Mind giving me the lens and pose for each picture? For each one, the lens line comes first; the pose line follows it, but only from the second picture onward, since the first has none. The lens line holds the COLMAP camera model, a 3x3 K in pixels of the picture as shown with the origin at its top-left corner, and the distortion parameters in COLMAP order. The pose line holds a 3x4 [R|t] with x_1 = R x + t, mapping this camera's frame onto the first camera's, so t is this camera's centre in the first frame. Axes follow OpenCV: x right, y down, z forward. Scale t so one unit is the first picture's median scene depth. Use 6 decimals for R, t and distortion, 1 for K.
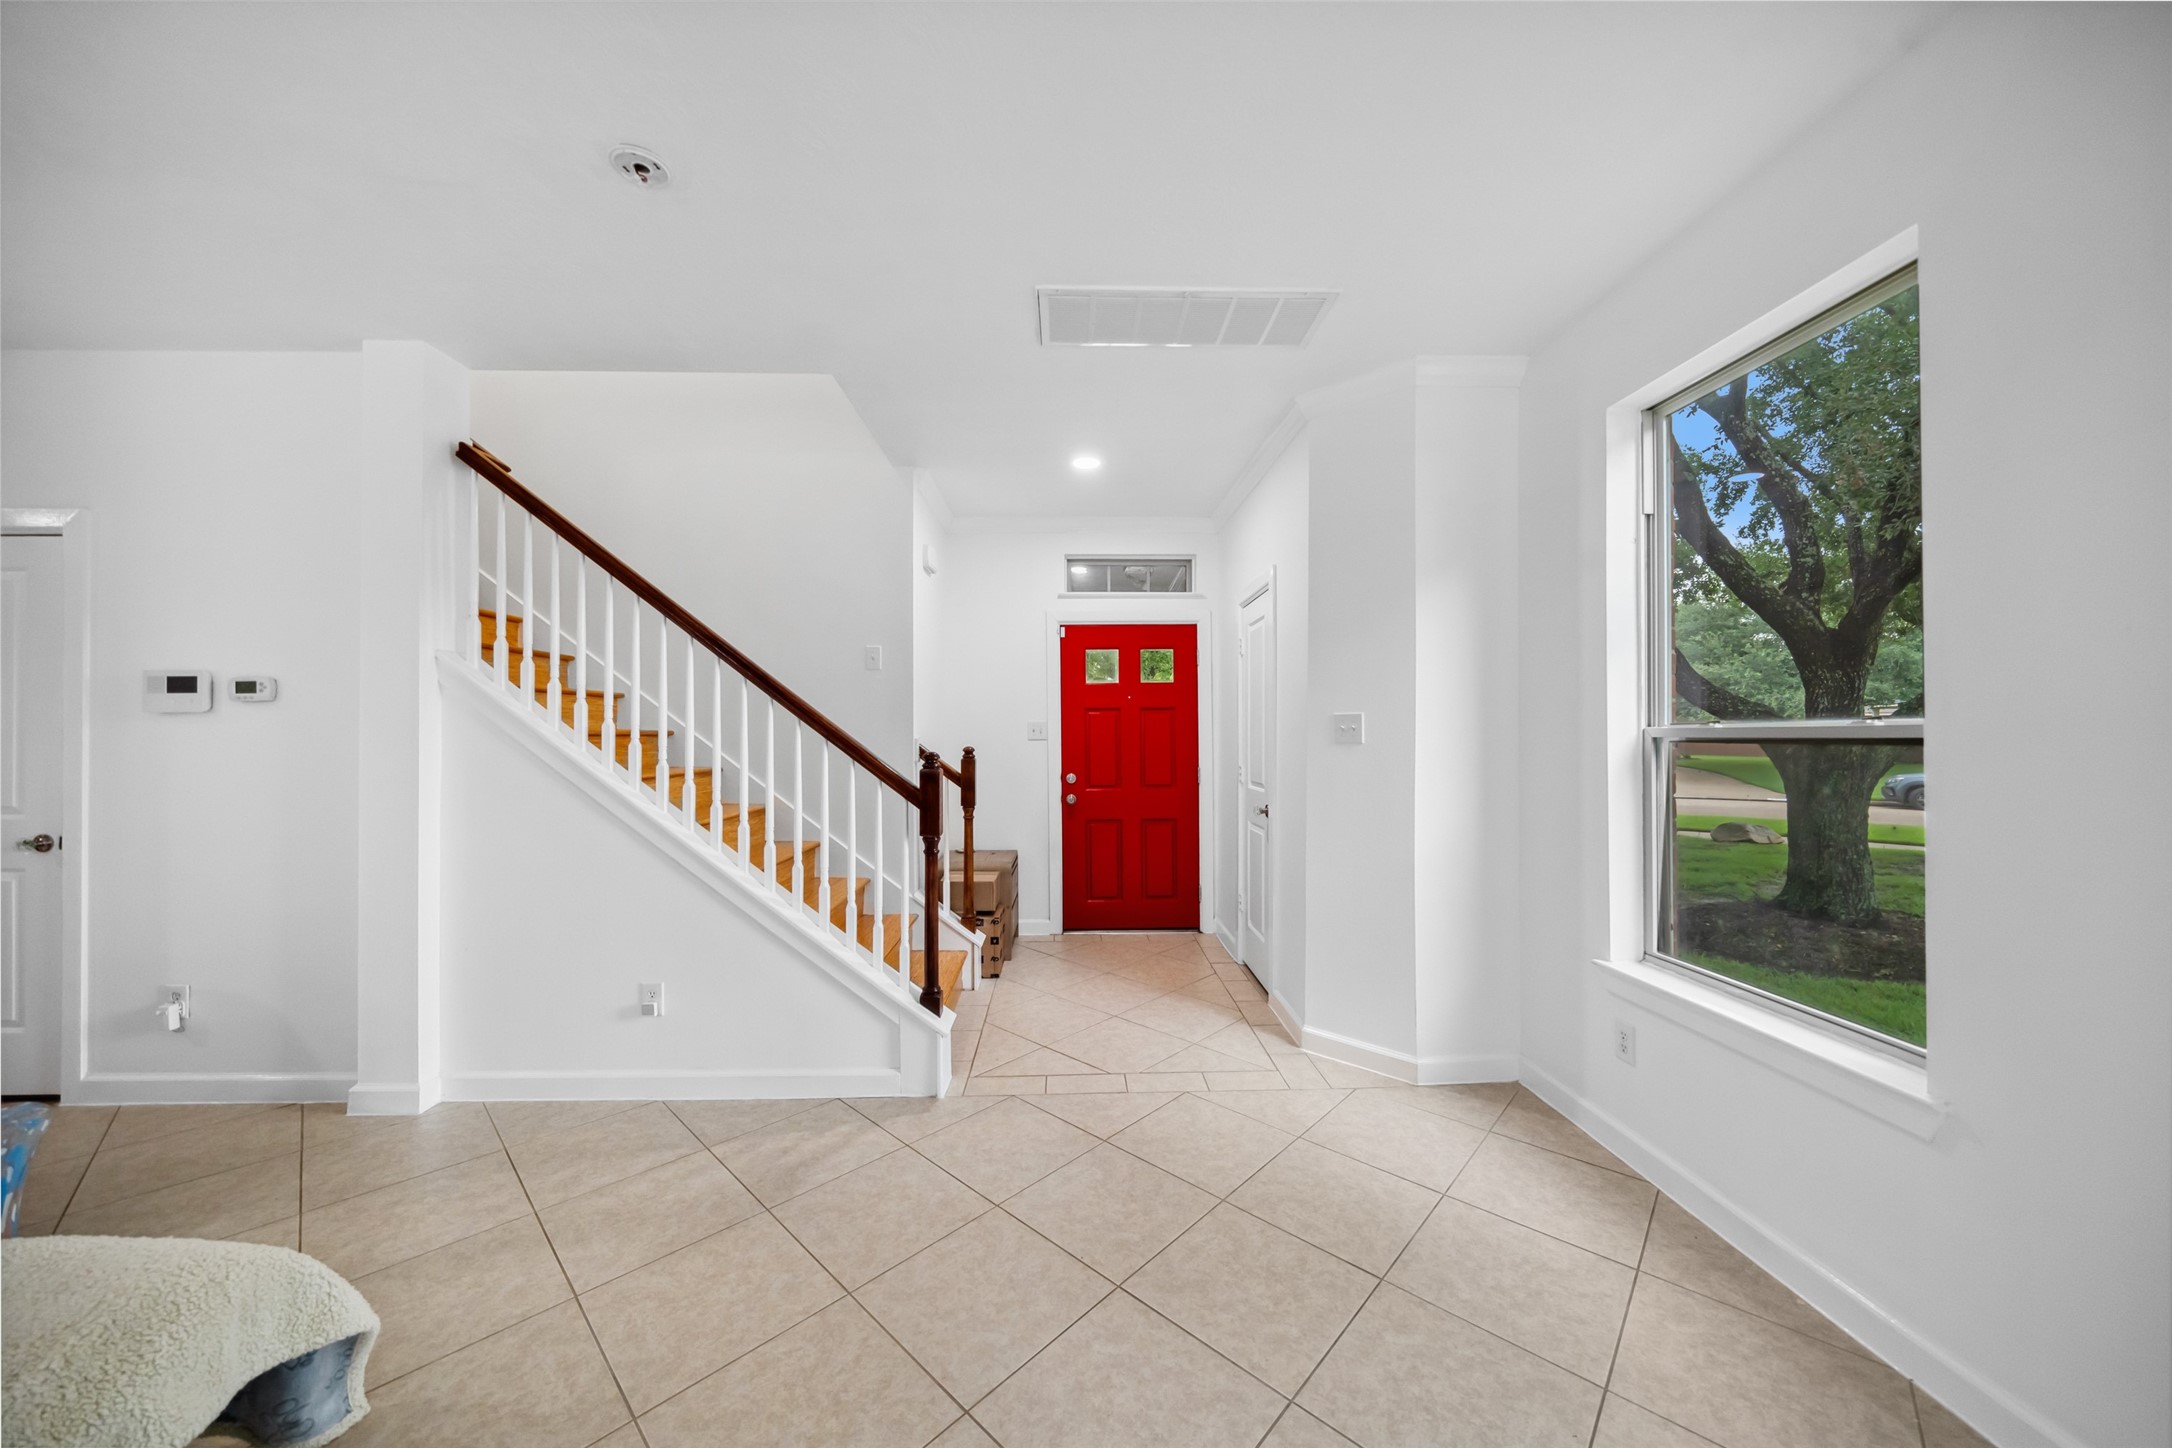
lens RADIAL K [[750.0, 0, 1083.9], [0, 750.0, 726.3], [0, 0, 1]] dist [-0.005686, 0.000112]
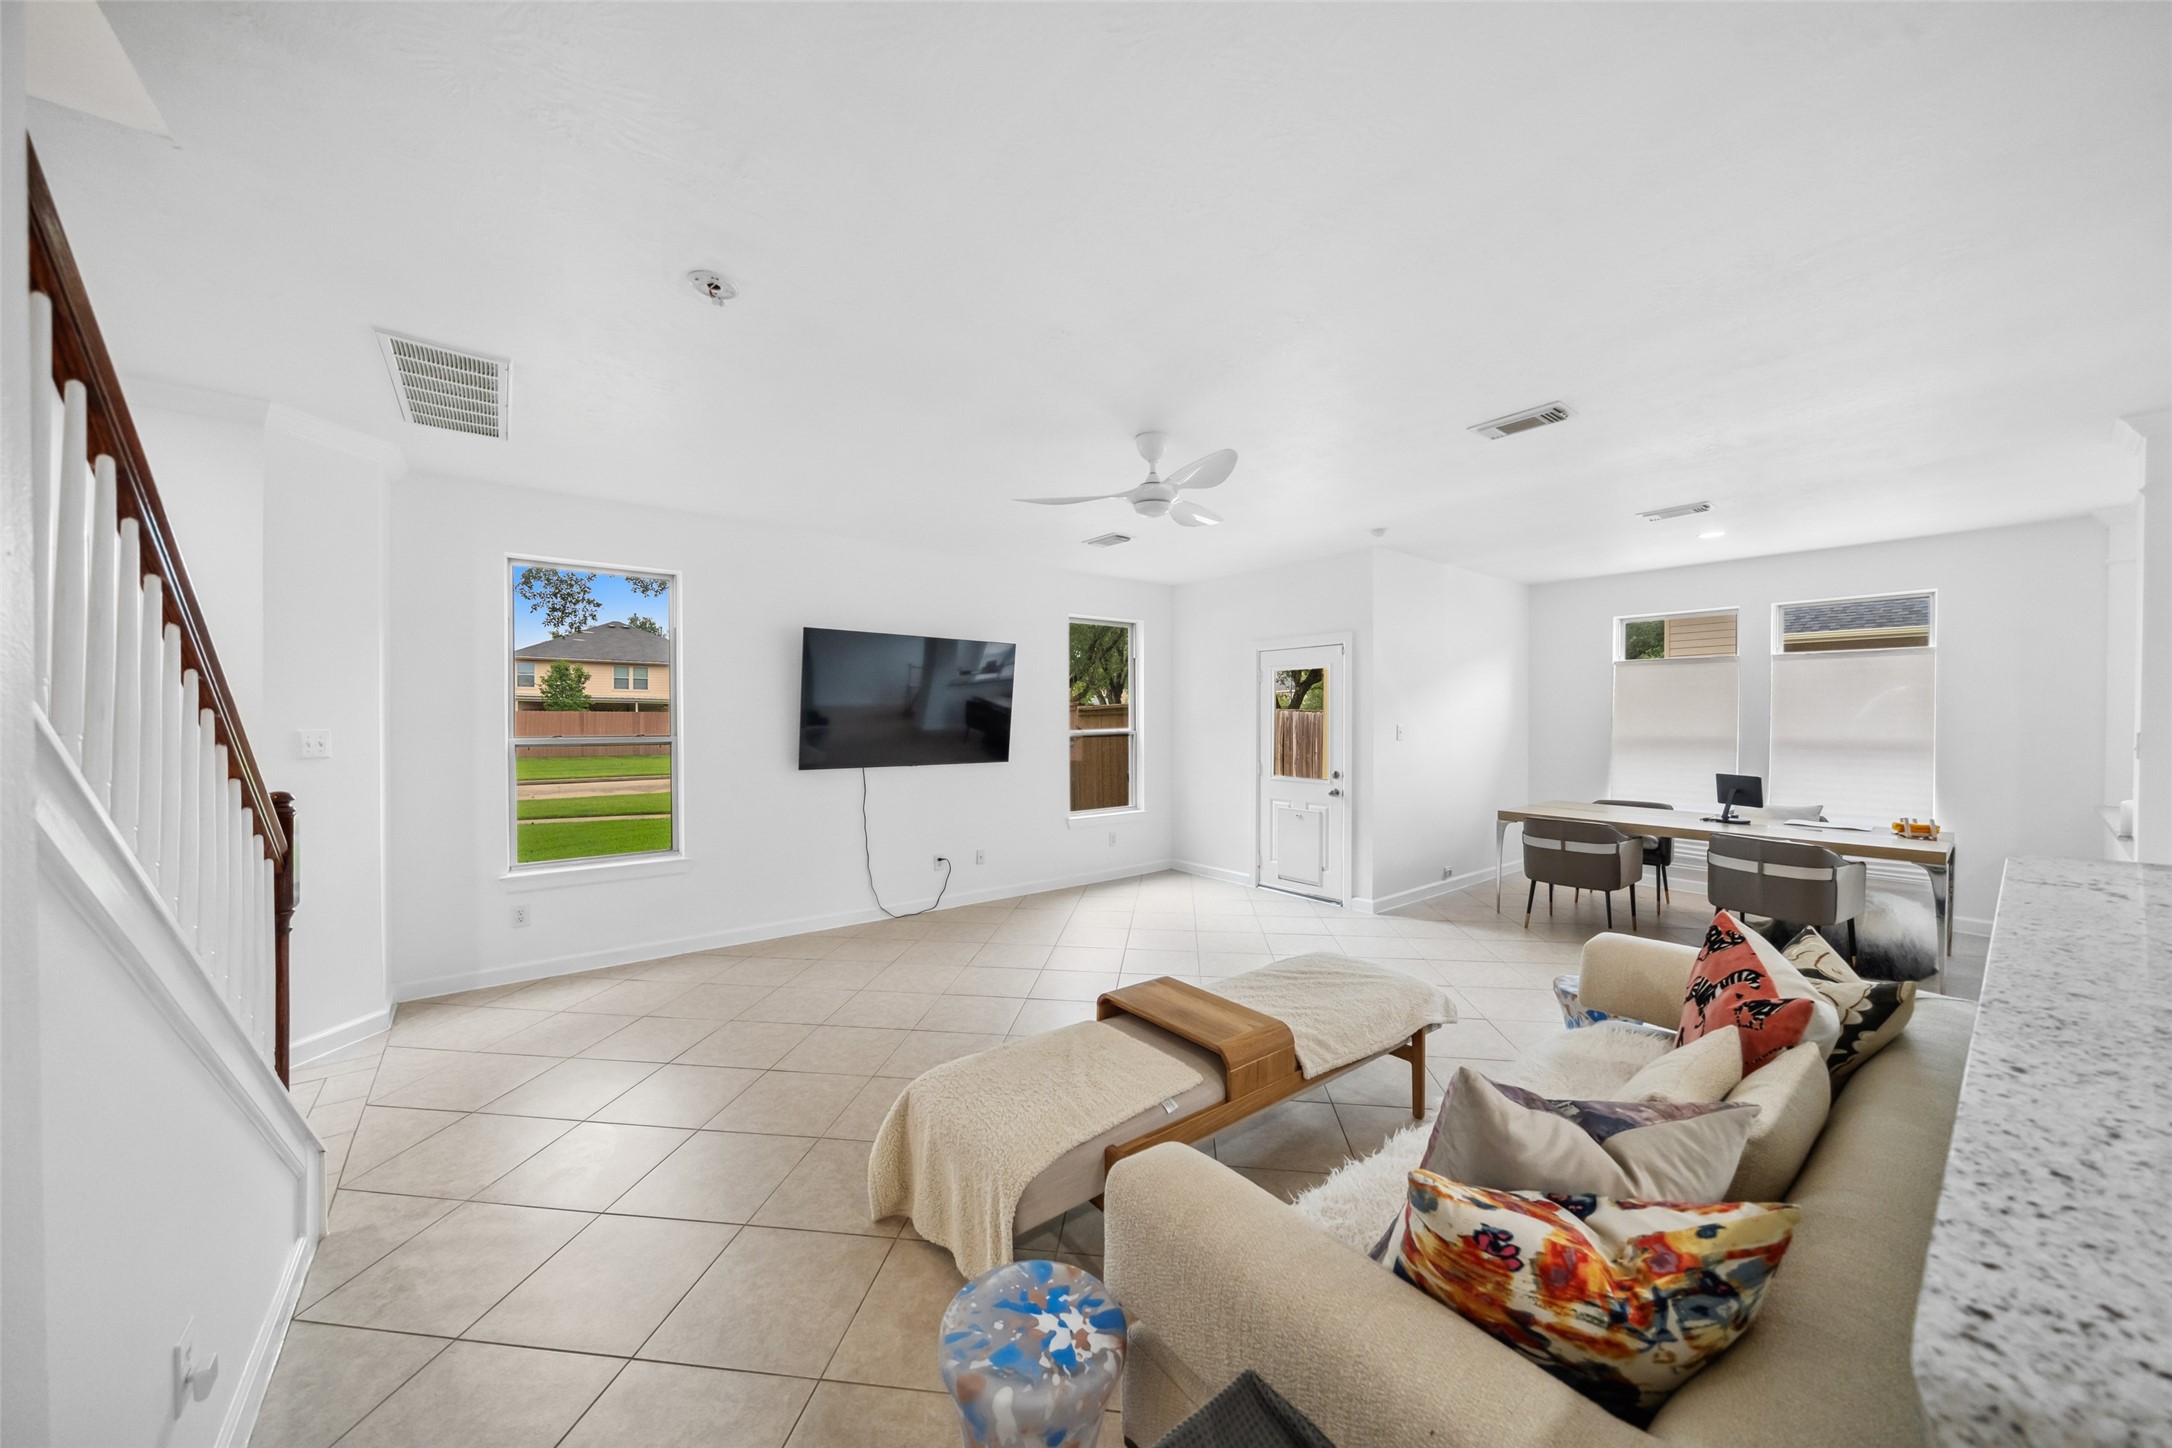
lens RADIAL K [[750.0, 0, 1077.3], [0, 750.0, 724.1], [0, 0, 1]] dist [-0.005686, 0.000112]
pose [[-0.588878, -0.003815, 0.808213, -0.822044], [-0.008354, 0.999964, -0.001367, -0.024532], [-0.808179, -0.007557, -0.588889, 0.541801]]
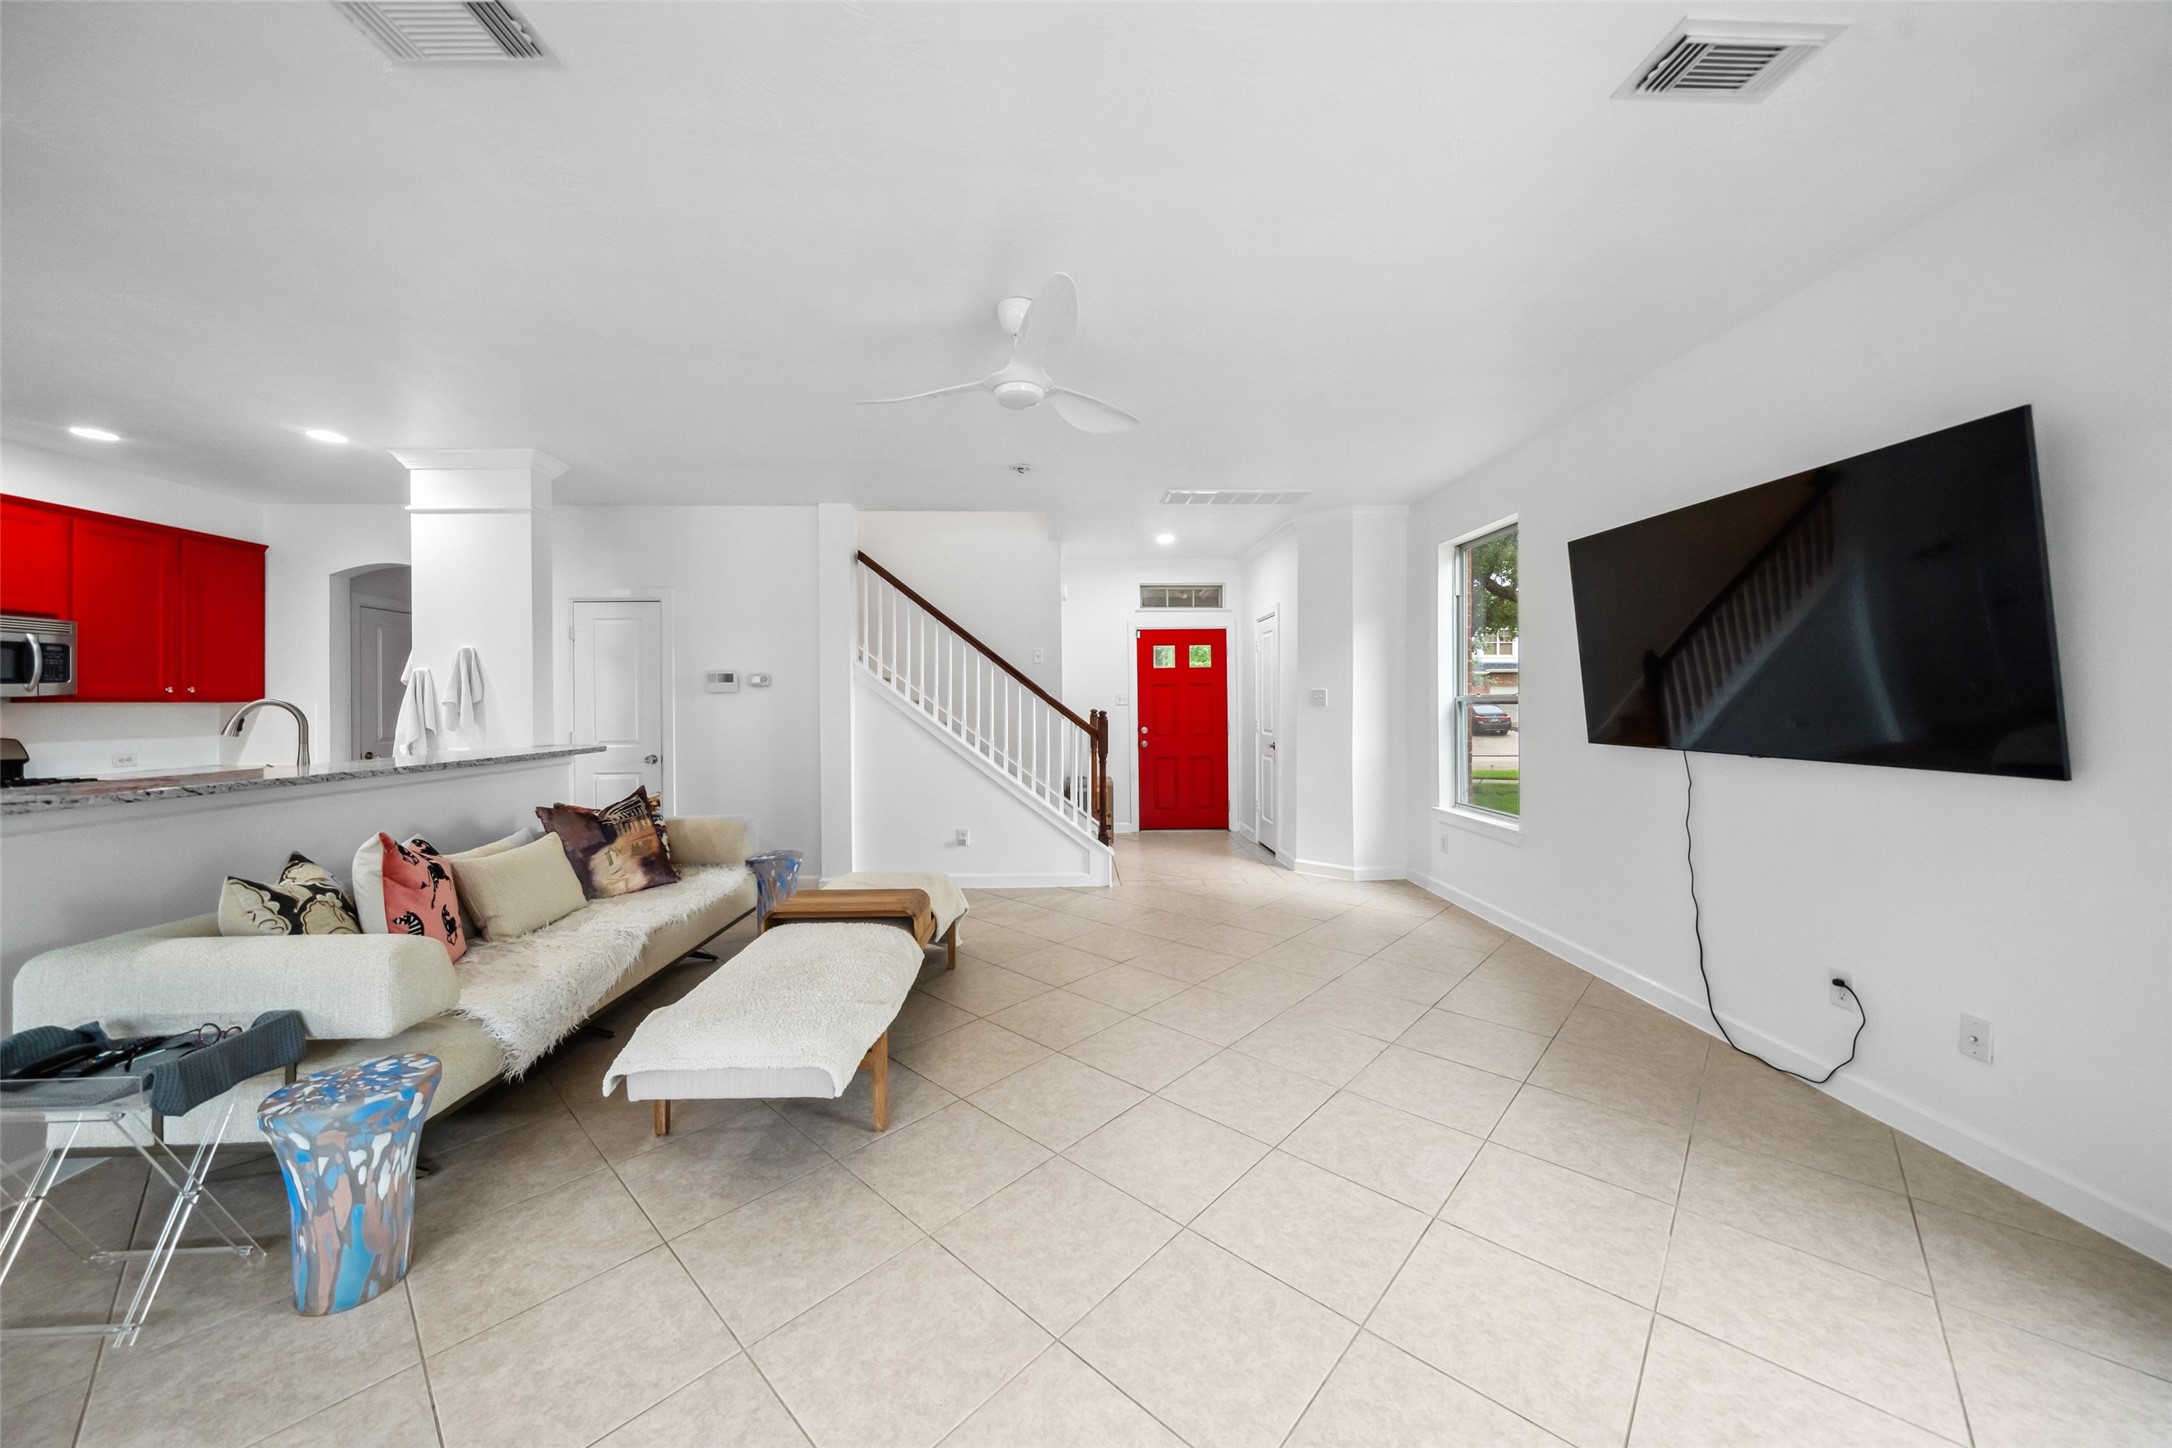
lens RADIAL K [[750.0, 0, 1093.8], [0, 750.0, 696.8], [0, 0, 1]] dist [-0.005686, 0.000112]
pose [[0.999831, -0.004770, 0.017774, -0.173991], [0.004687, 0.999978, 0.004668, -0.006959], [-0.017796, -0.004584, 0.999831, -0.620088]]
